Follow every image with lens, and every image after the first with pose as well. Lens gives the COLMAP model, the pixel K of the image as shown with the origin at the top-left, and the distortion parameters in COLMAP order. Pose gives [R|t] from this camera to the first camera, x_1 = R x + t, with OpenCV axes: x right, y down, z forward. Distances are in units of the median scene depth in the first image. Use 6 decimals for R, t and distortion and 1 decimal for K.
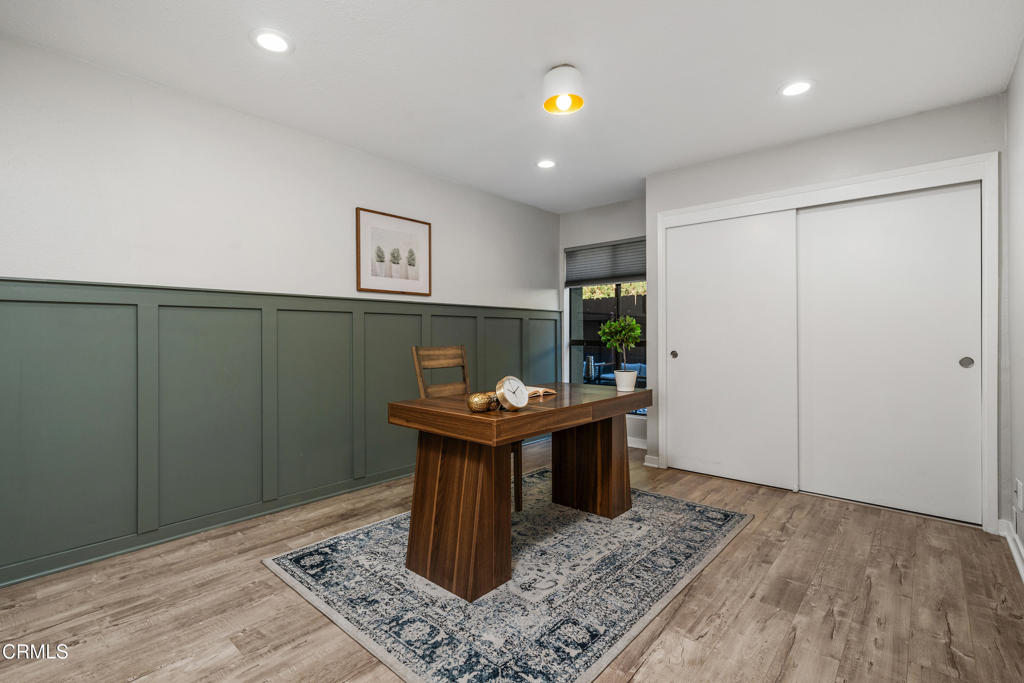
lens RADIAL K [[472.0, 0, 507.8], [0, 472.0, 333.9], [0, 0, 1]] dist [-0.002839, 0.000235]
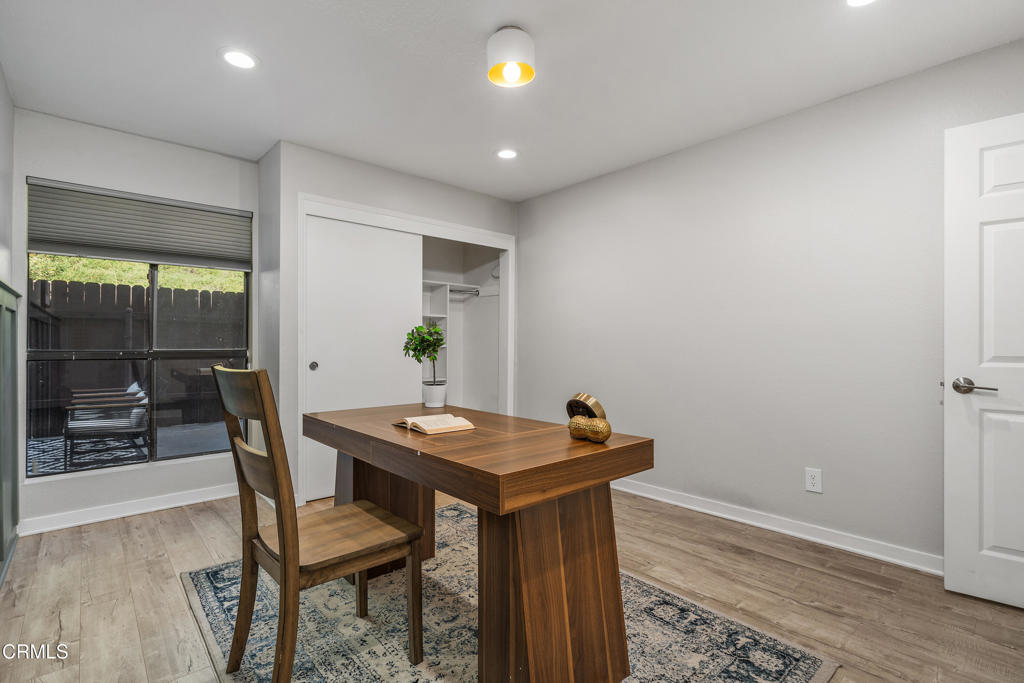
lens RADIAL K [[478.6, 0, 507.8], [0, 478.6, 347.6], [0, 0, 1]] dist [-0.002909, 0.000224]
pose [[0.128132, -0.005999, 0.991739, -1.020501], [-0.001209, 0.999980, 0.006205, 0.009309], [-0.991756, -0.001994, 0.128123, 1.234954]]
